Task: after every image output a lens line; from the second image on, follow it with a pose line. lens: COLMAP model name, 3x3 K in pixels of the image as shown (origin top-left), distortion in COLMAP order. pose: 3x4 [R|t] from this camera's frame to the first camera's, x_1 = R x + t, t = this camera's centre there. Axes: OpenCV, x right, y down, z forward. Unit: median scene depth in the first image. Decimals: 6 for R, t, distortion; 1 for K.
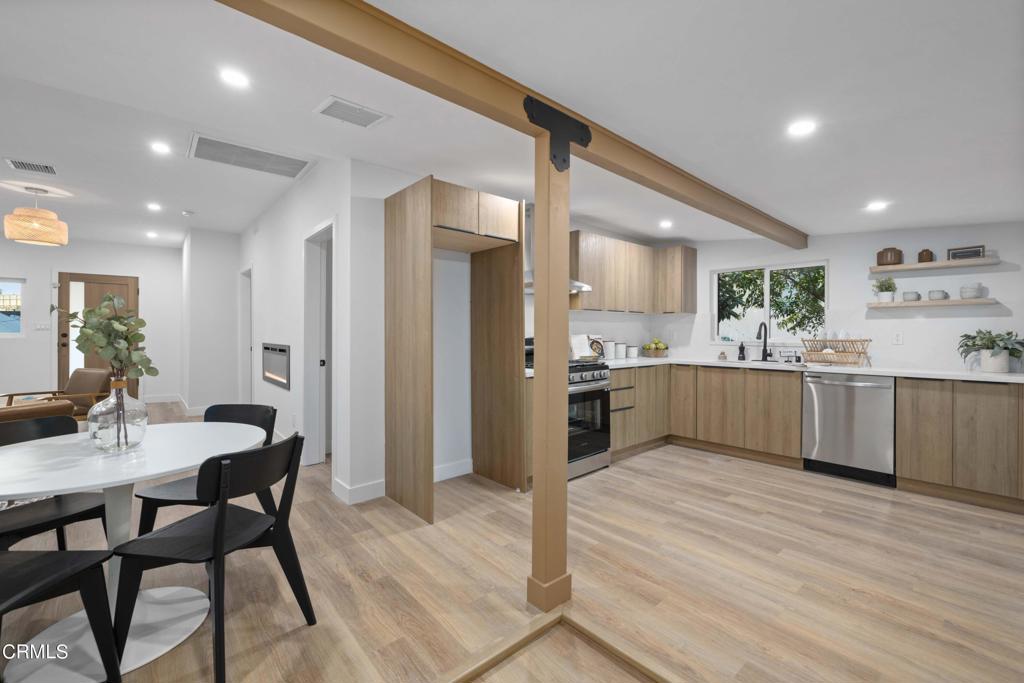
lens RADIAL K [[429.2, 0, 515.3], [0, 429.2, 334.6], [0, 0, 1]] dist [-0.000629, 0.000606]
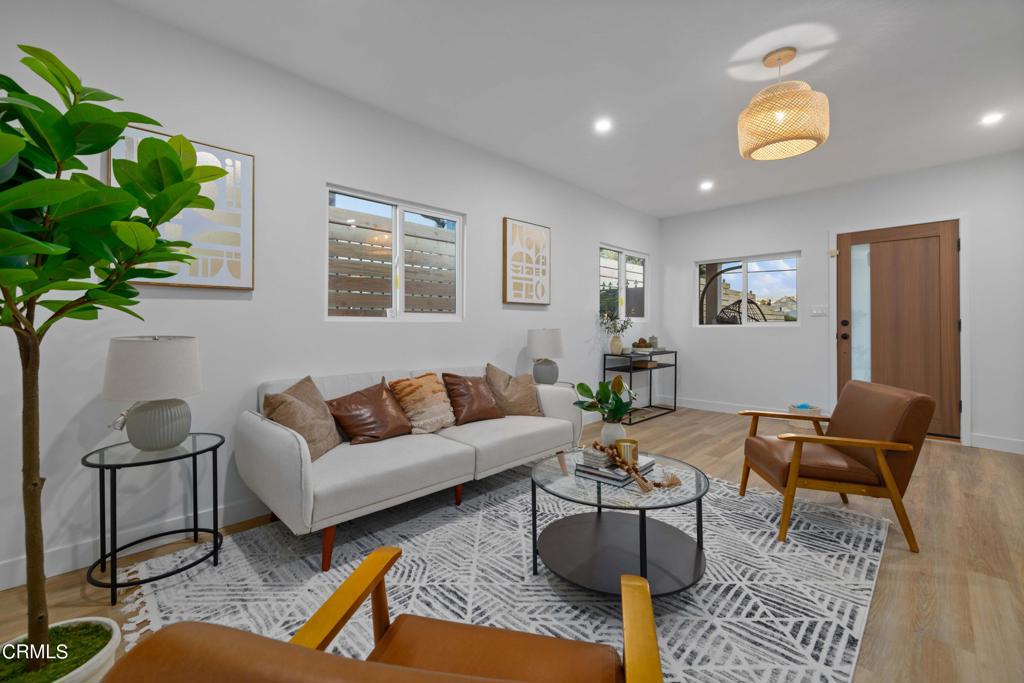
lens RADIAL K [[429.2, 0, 508.7], [0, 429.2, 322.5], [0, 0, 1]] dist [-0.000629, 0.000606]
pose [[0.067878, -0.014795, -0.997584, -0.753632], [-0.001725, 0.999887, -0.014947, 0.022373], [0.997692, 0.002735, 0.067845, 0.784508]]
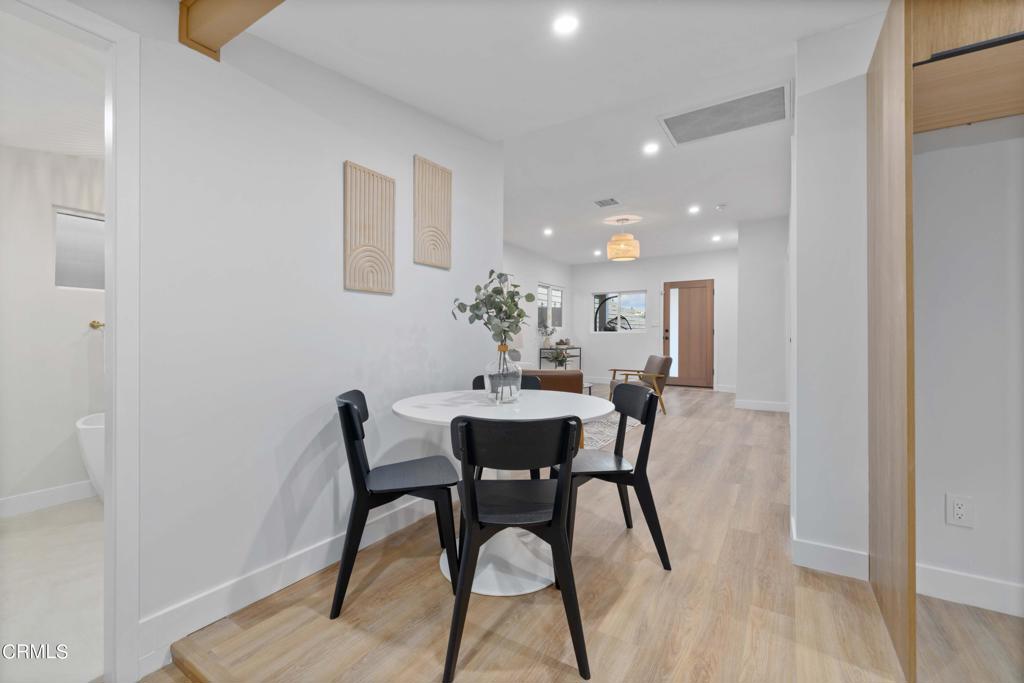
lens RADIAL K [[429.2, 0, 509.0], [0, 429.2, 335.1], [0, 0, 1]] dist [-0.000629, 0.000606]
pose [[0.278196, -0.004816, -0.960512, 0.113513], [-0.003209, 0.999977, -0.005943, 0.045639], [0.960519, 0.004736, 0.278174, 0.355251]]
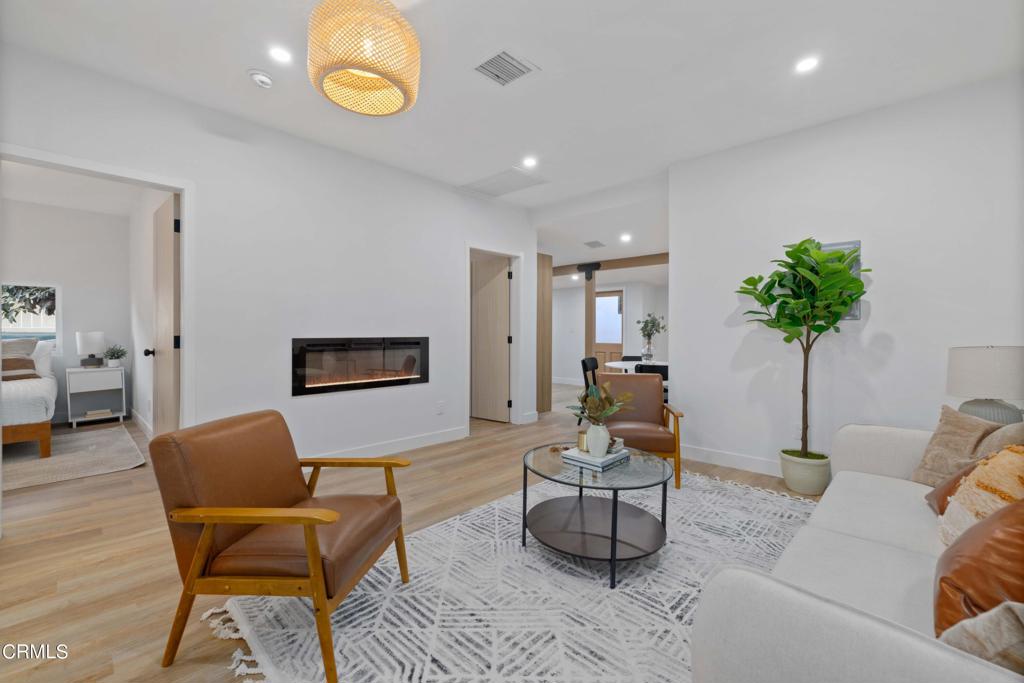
lens RADIAL K [[429.2, 0, 506.1], [0, 429.2, 330.2], [0, 0, 1]] dist [-0.000629, 0.000606]
pose [[-0.077038, -0.013120, 0.996942, -1.948749], [-0.006242, 0.999900, 0.012677, -0.000700], [-0.997009, -0.005246, -0.077112, 1.152922]]
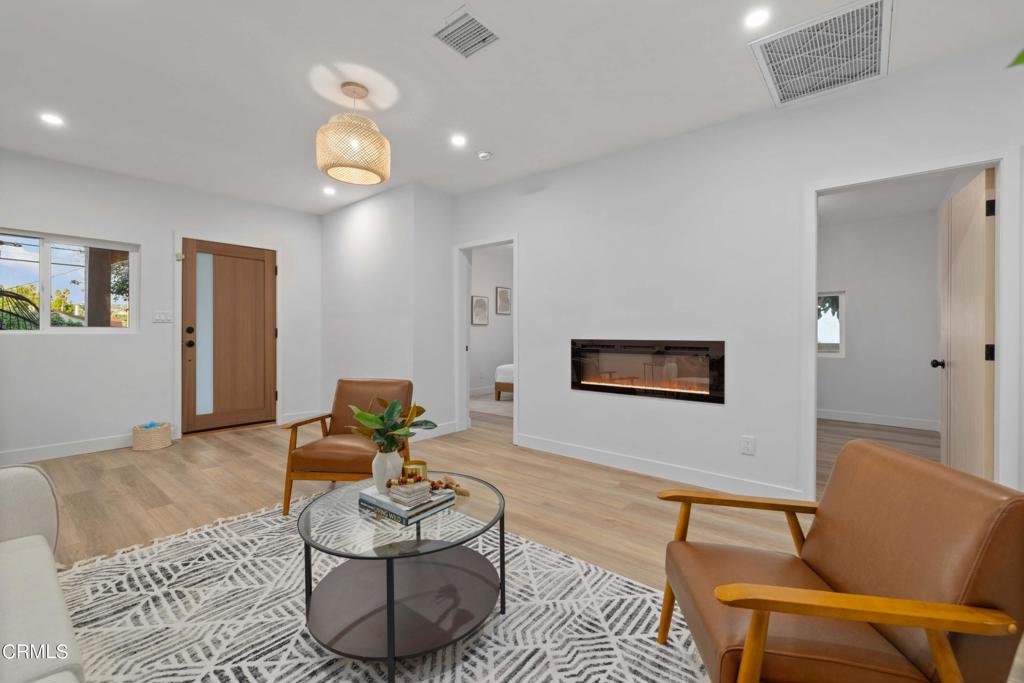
lens RADIAL K [[429.2, 0, 515.6], [0, 429.2, 329.2], [0, 0, 1]] dist [-0.000629, 0.000606]
pose [[0.986009, -0.004154, 0.166642, -1.263446], [0.006029, 0.999924, -0.010751, 0.018952], [-0.166584, 0.011606, 0.985959, 0.462663]]
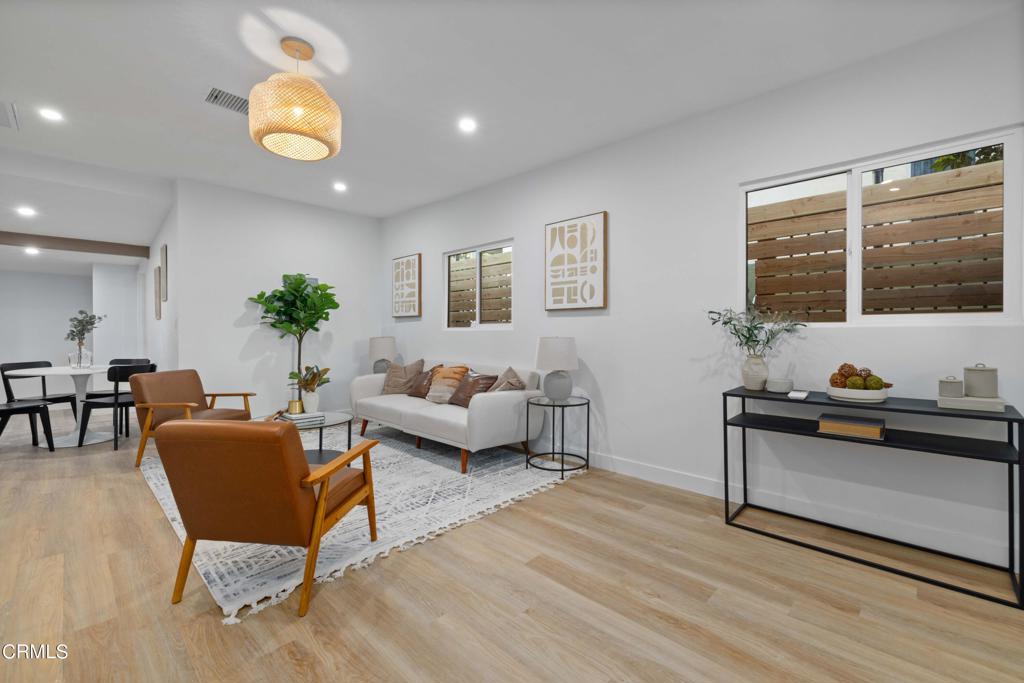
lens RADIAL K [[429.2, 0, 519.4], [0, 429.2, 336.2], [0, 0, 1]] dist [-0.000629, 0.000606]
pose [[-0.995392, -0.007909, -0.095558, -1.700328], [-0.008974, 0.999902, 0.010719, 0.009441], [0.095464, 0.011527, -0.995366, 1.968409]]
